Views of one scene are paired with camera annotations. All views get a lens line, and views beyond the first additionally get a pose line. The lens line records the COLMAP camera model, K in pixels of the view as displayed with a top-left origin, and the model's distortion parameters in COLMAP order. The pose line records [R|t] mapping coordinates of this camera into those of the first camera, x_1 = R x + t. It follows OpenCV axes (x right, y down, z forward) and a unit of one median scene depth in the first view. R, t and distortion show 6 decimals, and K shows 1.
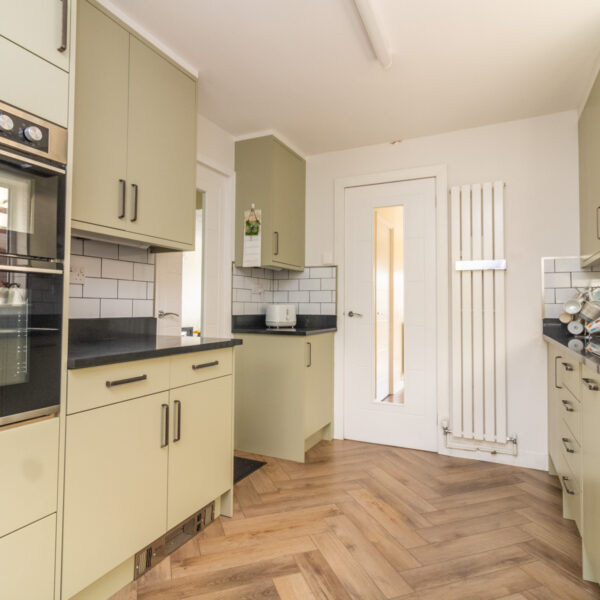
lens RADIAL K [[411.2, 0, 370.6], [0, 411.2, 293.5], [0, 0, 1]] dist [0.002188, 0.004329]
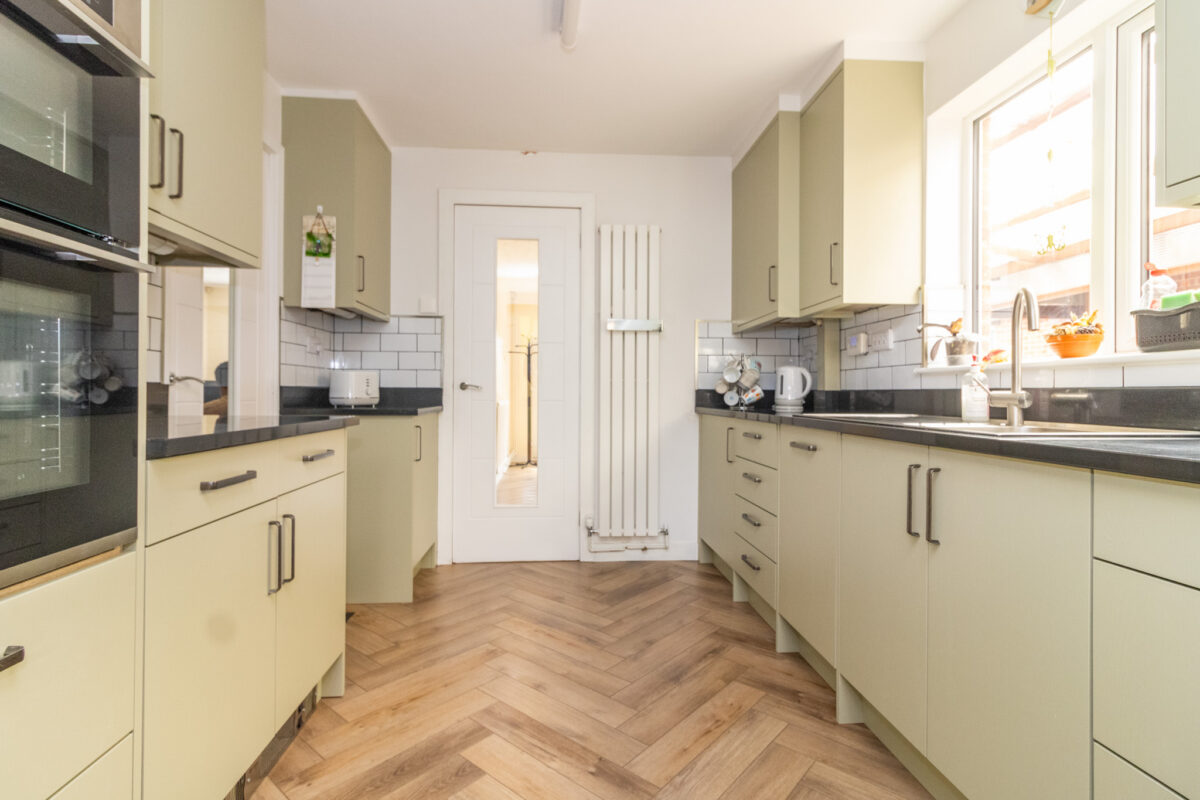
lens RADIAL K [[548.8, 0, 594.0], [0, 548.8, 402.0], [0, 0, 1]] dist [0.006908, 0.000346]
pose [[0.878613, -0.011194, 0.477404, -0.343139], [-0.004604, 0.999480, 0.031909, 0.052114], [-0.477513, -0.030234, 0.878104, 0.071241]]
